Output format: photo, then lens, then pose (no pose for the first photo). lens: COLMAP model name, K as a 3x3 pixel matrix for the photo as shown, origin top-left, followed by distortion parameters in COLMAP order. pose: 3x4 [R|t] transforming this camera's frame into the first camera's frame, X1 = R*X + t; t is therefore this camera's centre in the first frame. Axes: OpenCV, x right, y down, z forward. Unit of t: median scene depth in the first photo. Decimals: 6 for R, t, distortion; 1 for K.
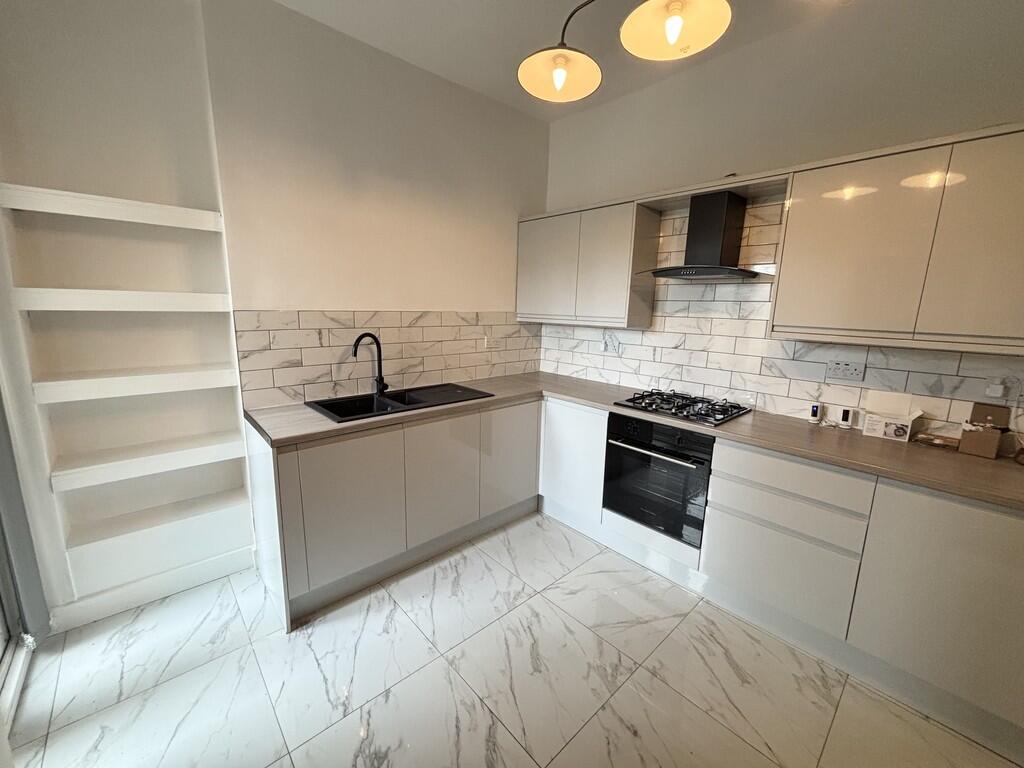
lens RADIAL K [[411.6, 0, 518.5], [0, 411.6, 375.9], [0, 0, 1]] dist [0.002701, 0.000384]
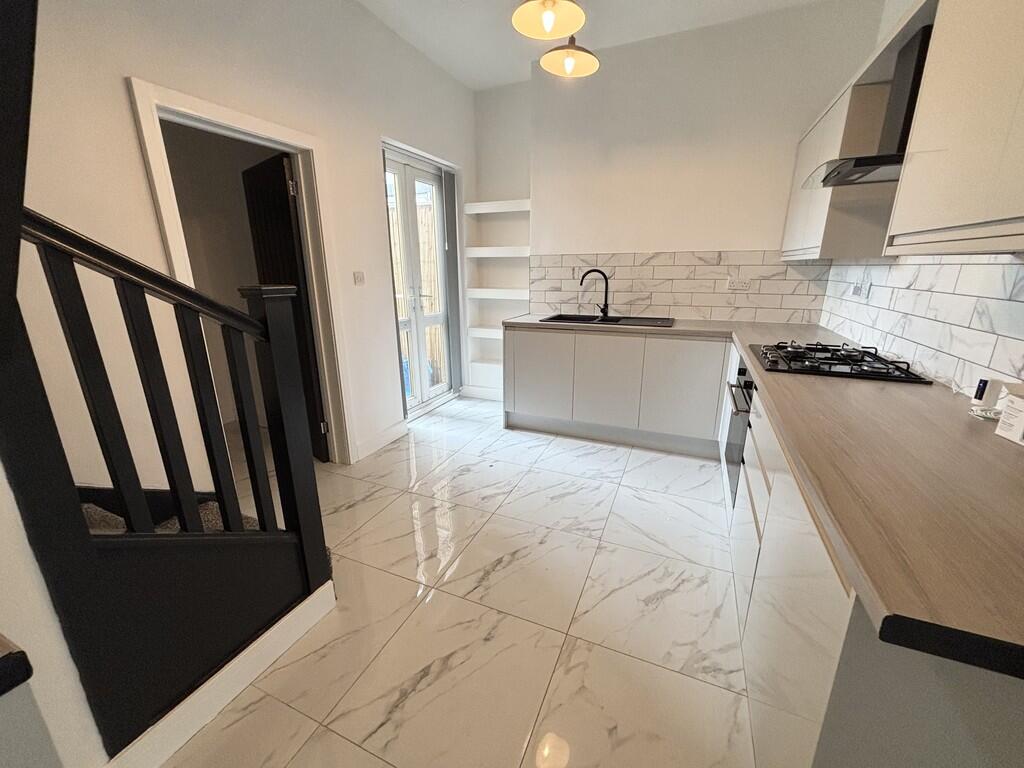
lens RADIAL K [[411.6, 0, 517.7], [0, 411.6, 385.1], [0, 0, 1]] dist [0.002701, 0.000384]
pose [[0.408777, 0.222072, -0.885204, 0.820480], [-0.140724, 0.973681, 0.179283, 0.062913], [0.901720, 0.051282, 0.429269, 0.179902]]
